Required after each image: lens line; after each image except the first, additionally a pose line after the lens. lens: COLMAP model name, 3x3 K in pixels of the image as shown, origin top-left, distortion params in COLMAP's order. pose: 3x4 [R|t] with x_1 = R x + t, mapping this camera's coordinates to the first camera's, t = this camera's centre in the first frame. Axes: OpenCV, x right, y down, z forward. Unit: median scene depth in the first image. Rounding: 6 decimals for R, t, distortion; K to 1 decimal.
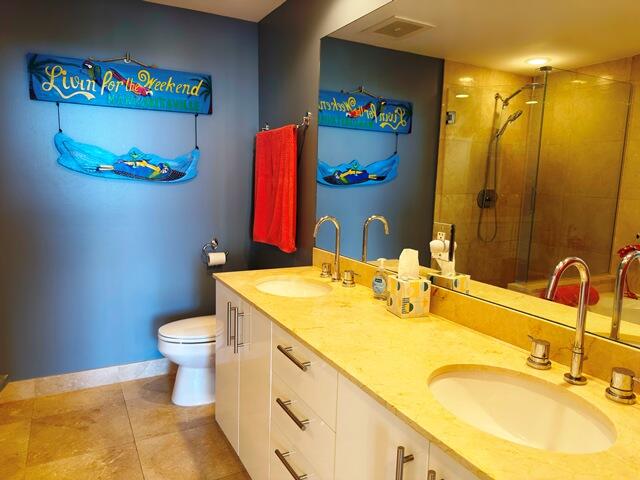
lens RADIAL K [[455.8, 0, 317.2], [0, 455.8, 242.9], [0, 0, 1]] dist [0.043126, -0.055682]
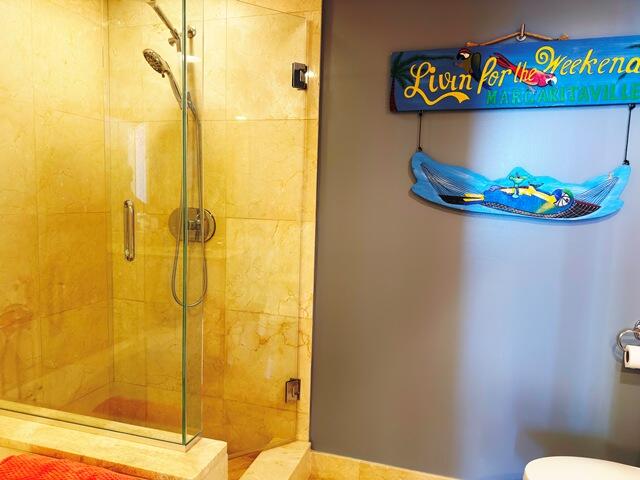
lens RADIAL K [[455.8, 0, 323.6], [0, 455.8, 237.0], [0, 0, 1]] dist [0.043126, -0.055682]
pose [[0.711591, 0.063854, -0.699687, -0.133816], [-0.113856, 0.993179, -0.025155, -0.061444], [0.693308, 0.097564, 0.714007, 0.356552]]
